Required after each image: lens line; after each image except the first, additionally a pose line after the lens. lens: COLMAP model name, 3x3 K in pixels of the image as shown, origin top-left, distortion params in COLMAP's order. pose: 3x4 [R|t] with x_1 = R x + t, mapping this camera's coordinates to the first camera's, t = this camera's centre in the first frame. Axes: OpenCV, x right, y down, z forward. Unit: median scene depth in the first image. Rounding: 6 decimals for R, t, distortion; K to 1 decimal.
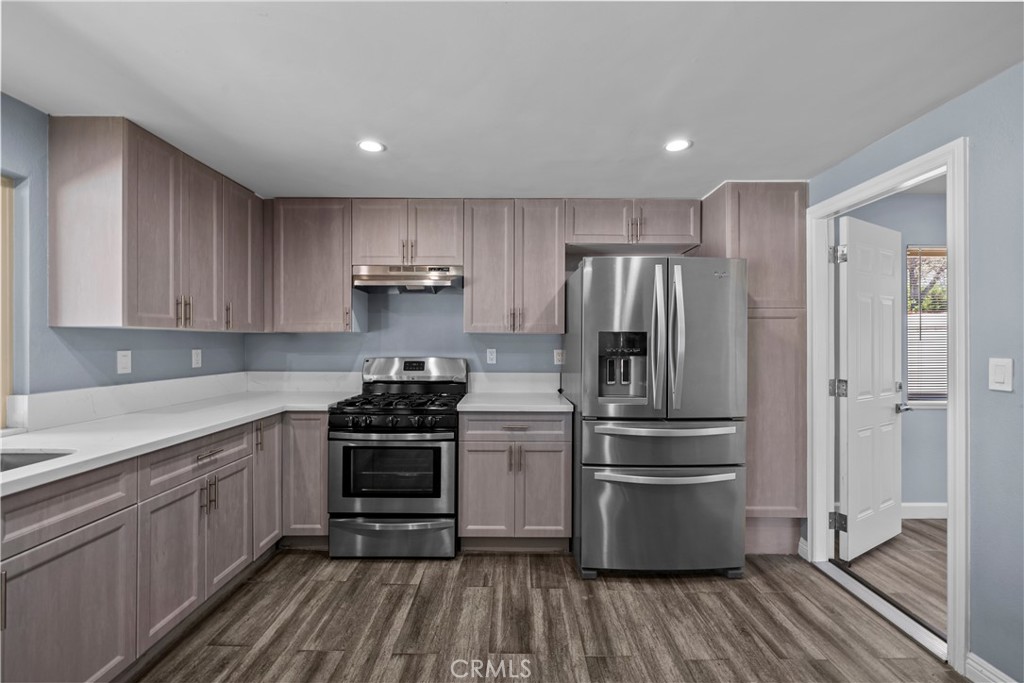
lens RADIAL K [[405.2, 0, 508.3], [0, 405.2, 342.8], [0, 0, 1]] dist [-0.000229, -0.000132]
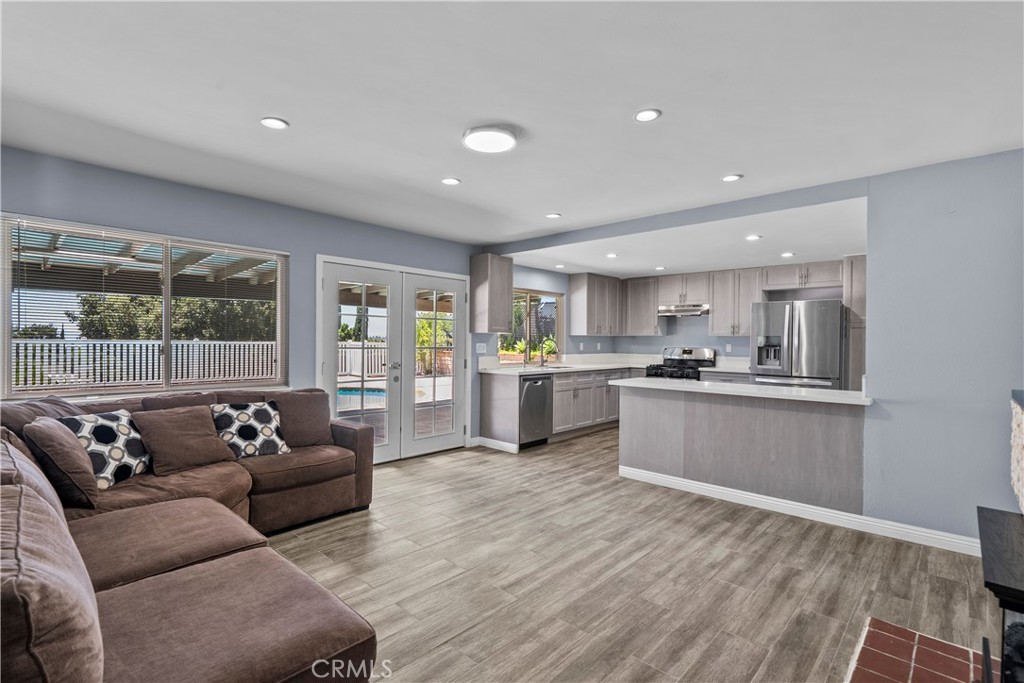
lens RADIAL K [[487.5, 0, 498.0], [0, 487.5, 342.9], [0, 0, 1]] dist [0.000336, -0.000090]
pose [[0.717113, 0.008579, -0.696905, 0.890770], [-0.007109, 0.999962, 0.004994, 0.005750], [0.696921, 0.001373, 0.717147, -1.603829]]
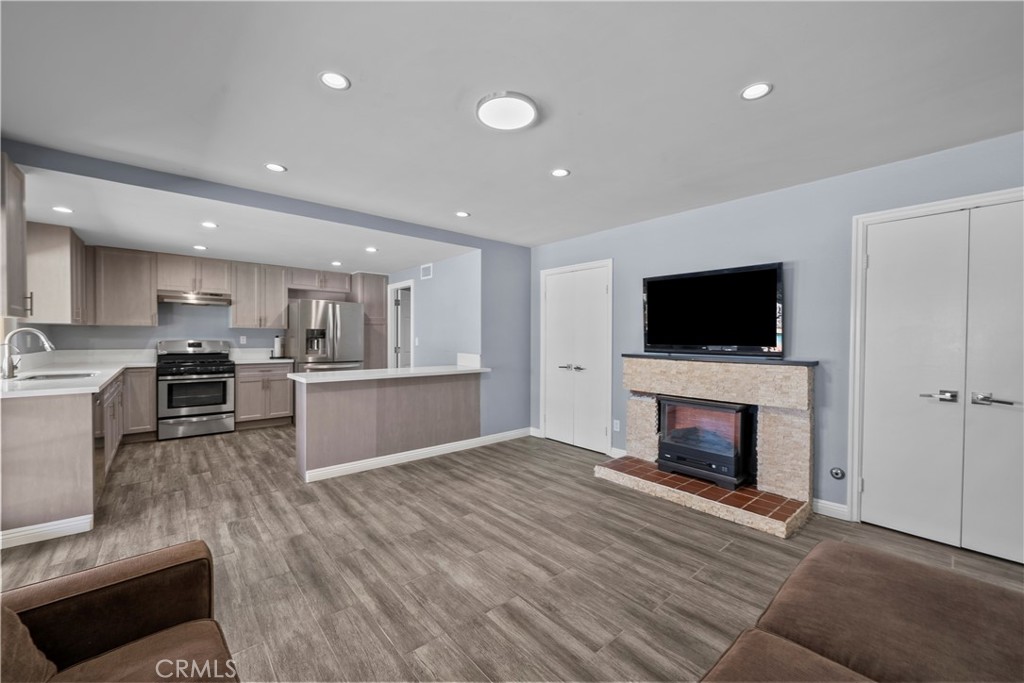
lens RADIAL K [[405.2, 0, 508.3], [0, 405.2, 342.8], [0, 0, 1]] dist [-0.000229, -0.000132]
pose [[0.753584, -0.004834, 0.657333, -0.409405], [-0.007795, 0.999837, 0.016289, 0.006352], [-0.657305, -0.017399, 0.753424, -1.459436]]
